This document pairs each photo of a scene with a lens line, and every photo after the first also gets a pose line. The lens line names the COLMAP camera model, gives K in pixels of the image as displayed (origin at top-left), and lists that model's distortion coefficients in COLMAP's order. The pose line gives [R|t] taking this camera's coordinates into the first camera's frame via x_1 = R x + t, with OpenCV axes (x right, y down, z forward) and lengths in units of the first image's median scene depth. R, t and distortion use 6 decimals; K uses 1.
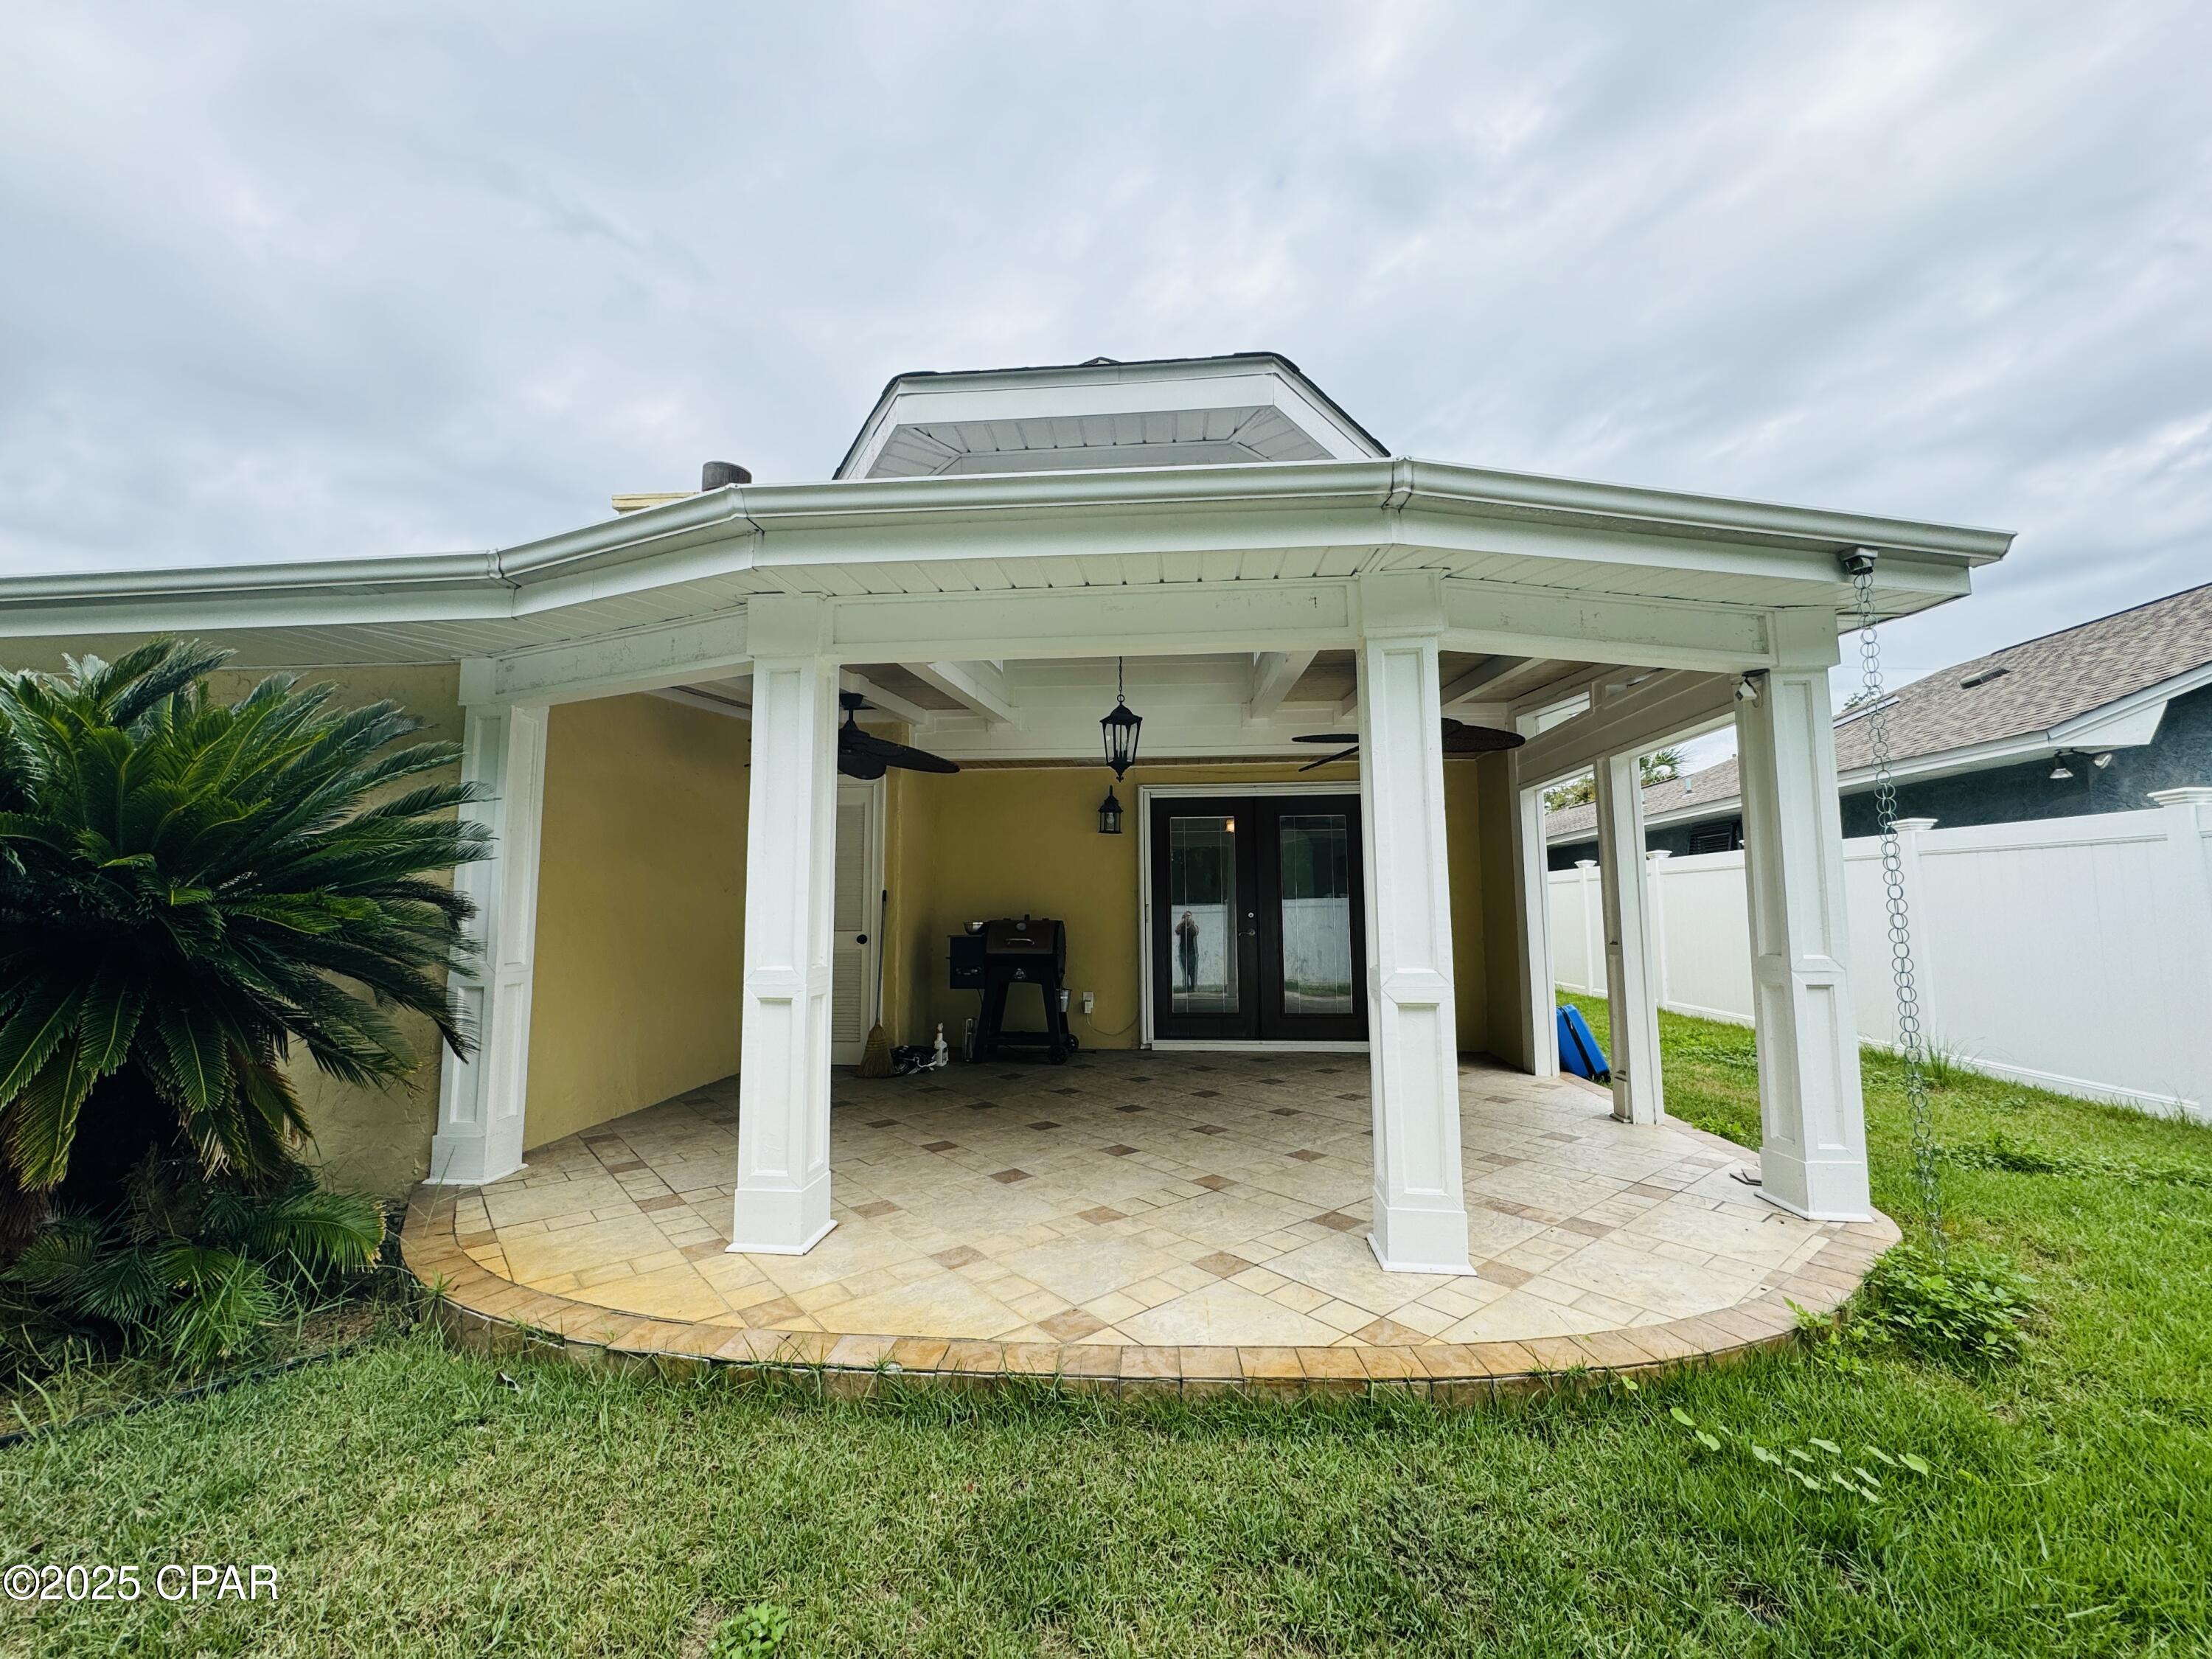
lens RADIAL K [[879.3, 0, 1103.3], [0, 879.3, 828.4], [0, 0, 1]] dist [0.008949, -0.000557]
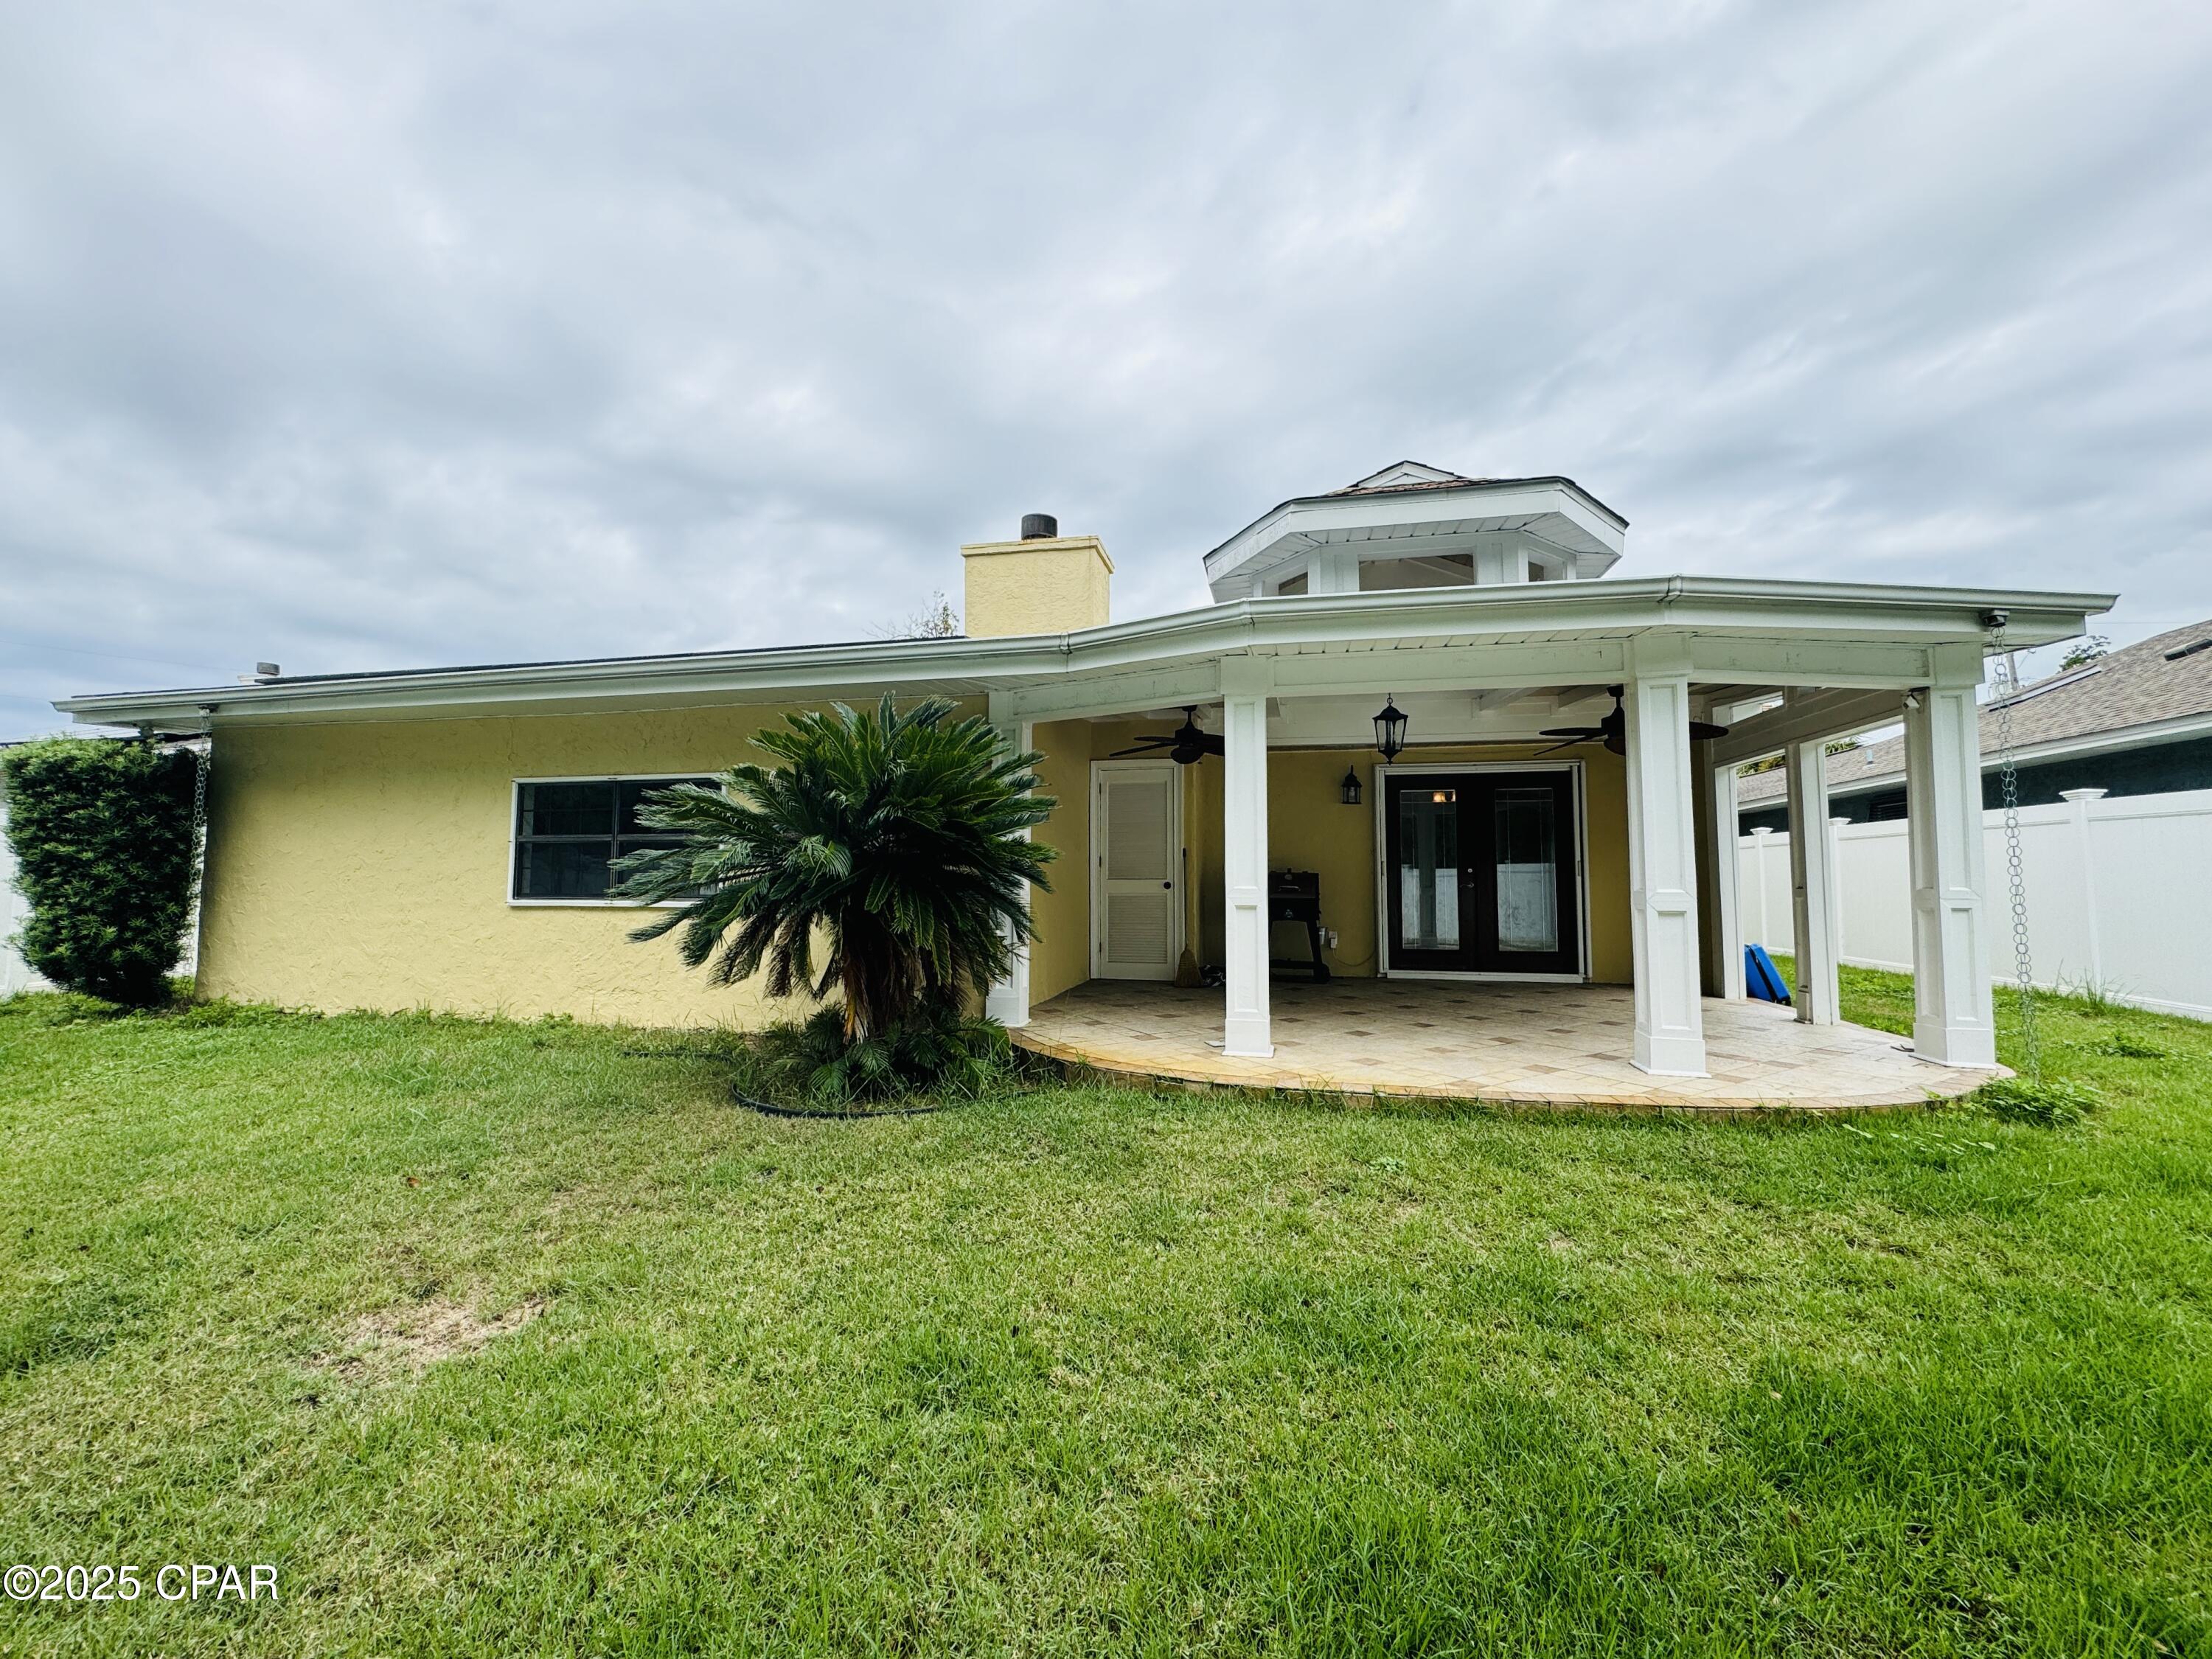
lens RADIAL K [[879.3, 0, 1114.2], [0, 879.3, 827.5], [0, 0, 1]] dist [0.008949, -0.000557]
pose [[0.992518, 0.000610, -0.122093, -0.345289], [0.003410, 0.999459, 0.032711, -0.005698], [0.122047, -0.032883, 0.991979, -0.536673]]
